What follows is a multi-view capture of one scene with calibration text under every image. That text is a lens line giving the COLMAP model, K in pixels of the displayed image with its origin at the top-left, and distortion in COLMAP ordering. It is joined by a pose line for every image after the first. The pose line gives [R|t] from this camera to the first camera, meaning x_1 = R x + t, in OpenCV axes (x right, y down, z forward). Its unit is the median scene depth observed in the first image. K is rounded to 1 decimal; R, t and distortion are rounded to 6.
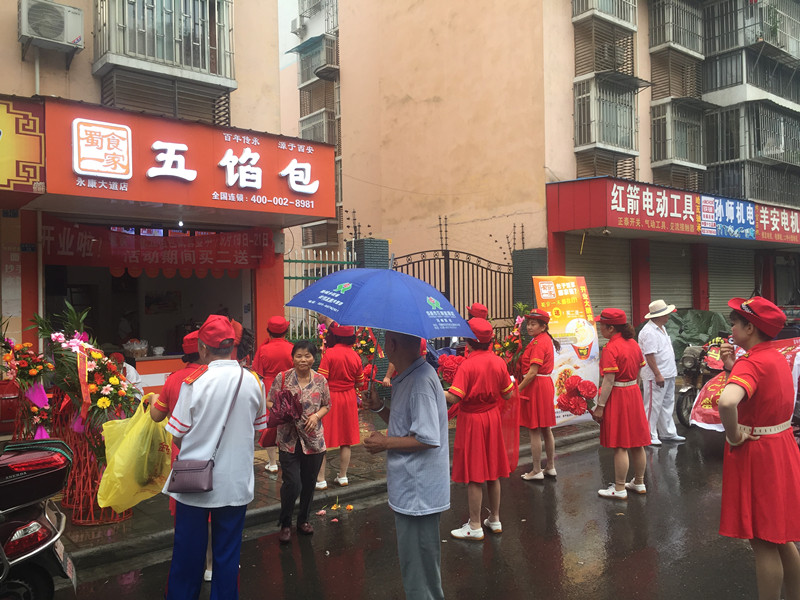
lens RADIAL K [[683.4, 0, 400.0], [0, 683.4, 300.0], [0, 0, 1]] dist [0.043678, 0.003575]
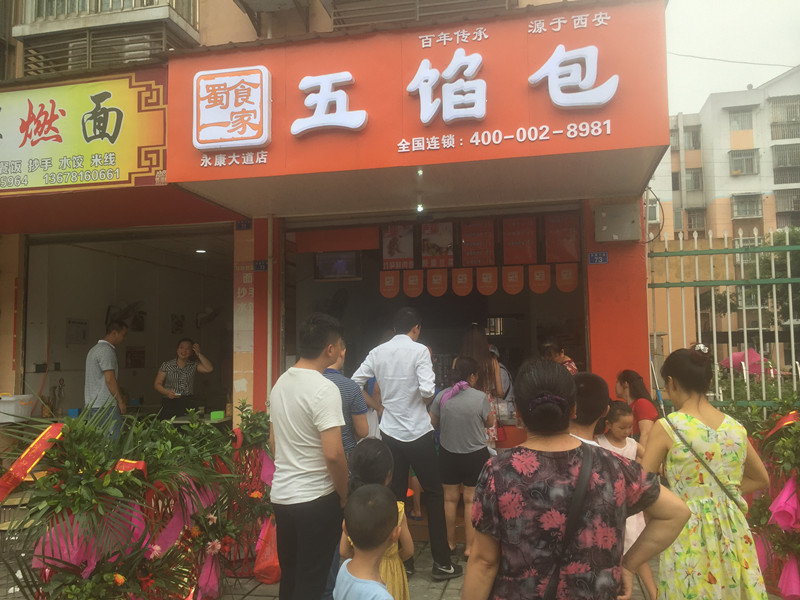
lens RADIAL K [[683.4, 0, 400.0], [0, 683.4, 300.0], [0, 0, 1]] dist [0.043678, 0.003575]
pose [[0.606624, -0.050931, -0.793356, 0.186691], [0.007689, 0.998275, -0.058207, 0.011500], [0.794952, 0.029209, 0.605969, 0.675761]]
